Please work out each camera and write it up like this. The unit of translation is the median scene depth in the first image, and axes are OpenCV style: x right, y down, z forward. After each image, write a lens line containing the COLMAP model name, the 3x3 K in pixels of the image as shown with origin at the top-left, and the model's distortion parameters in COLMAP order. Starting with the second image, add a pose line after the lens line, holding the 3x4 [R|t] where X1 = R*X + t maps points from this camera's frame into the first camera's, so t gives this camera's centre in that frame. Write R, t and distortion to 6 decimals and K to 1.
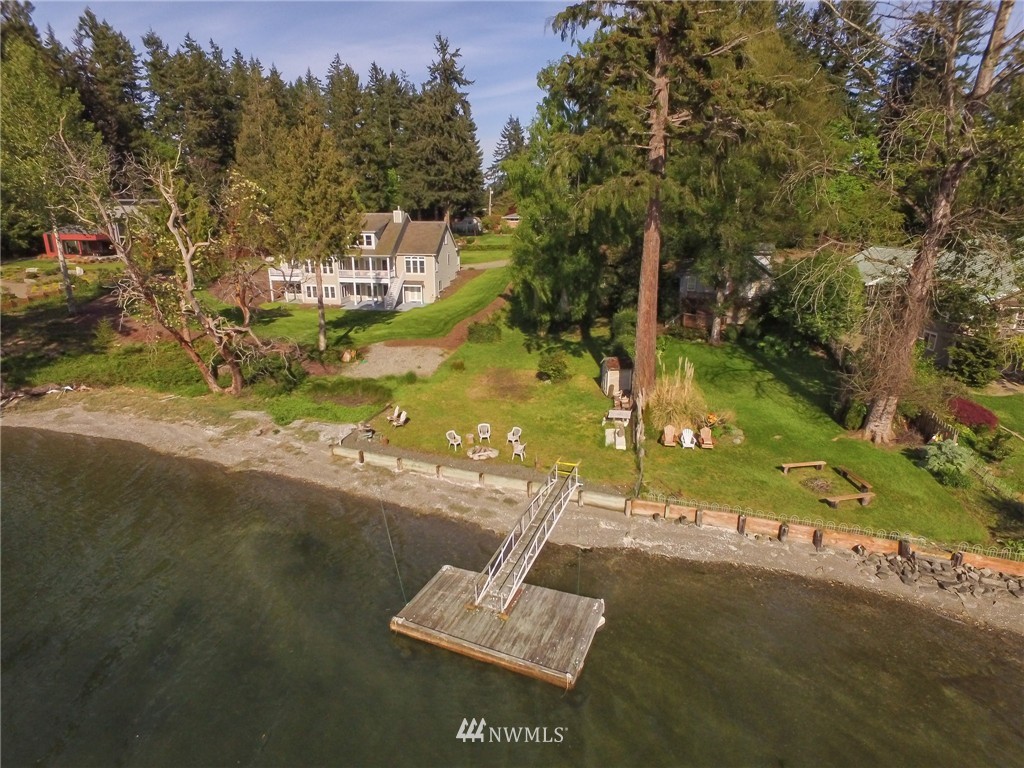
lens RADIAL K [[600.7, 0, 539.8], [0, 600.7, 398.3], [0, 0, 1]] dist [-0.018823, 0.019460]
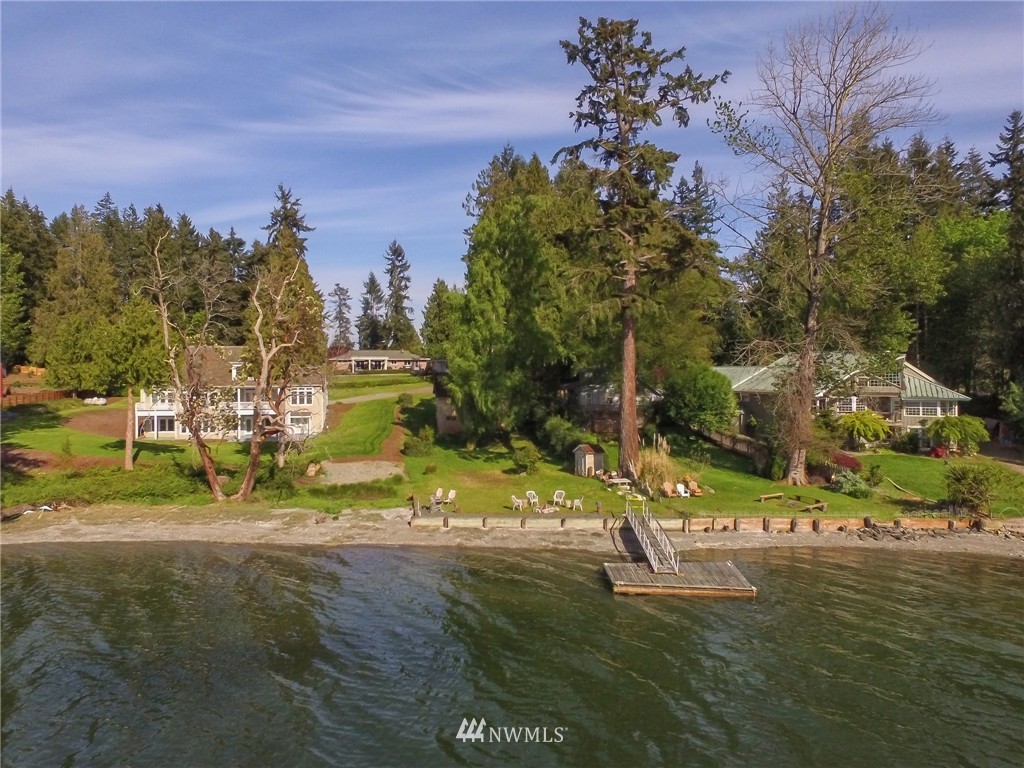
lens RADIAL K [[679.0, 0, 539.1], [0, 679.0, 350.6], [0, 0, 1]] dist [0.002498, -0.000057]
pose [[0.934595, -0.004824, 0.355682, -0.350838], [0.118217, 0.947286, -0.297781, 0.114863], [-0.335496, 0.320352, 0.885899, -0.172329]]
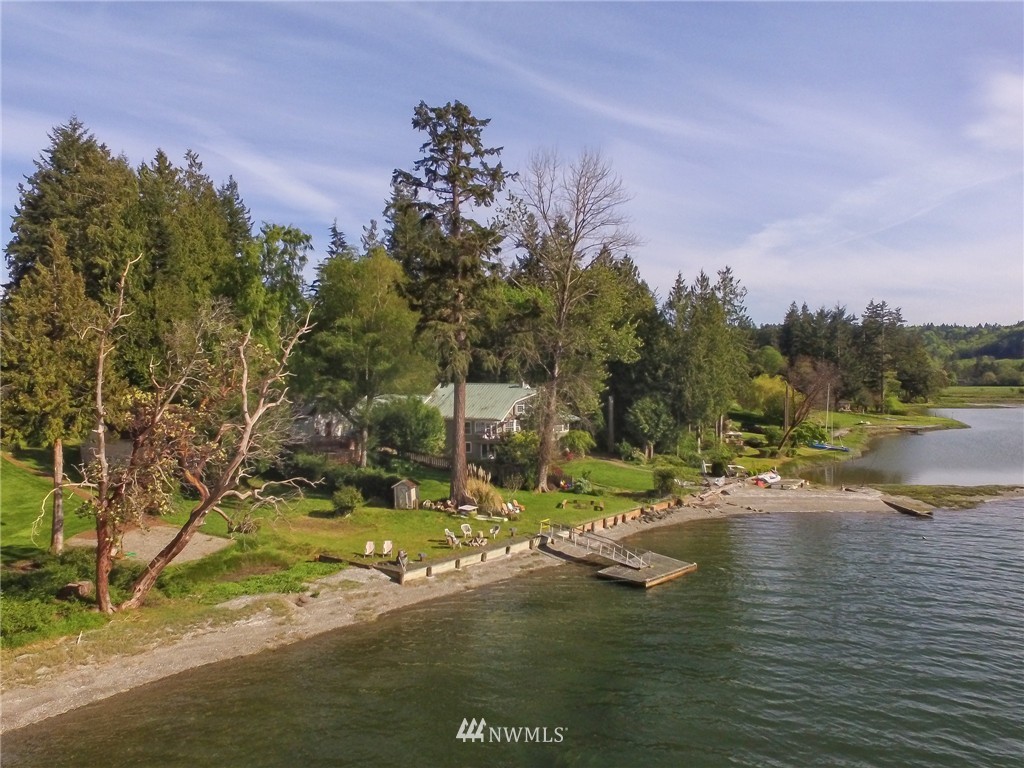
lens RADIAL K [[621.0, 0, 544.4], [0, 621.0, 385.2], [0, 0, 1]] dist [-0.002362, -0.000394]
pose [[0.364526, -0.020811, 0.930960, -0.808504], [0.271345, 0.958738, -0.084815, -0.054091], [-0.890782, 0.283529, 0.355132, 0.154343]]
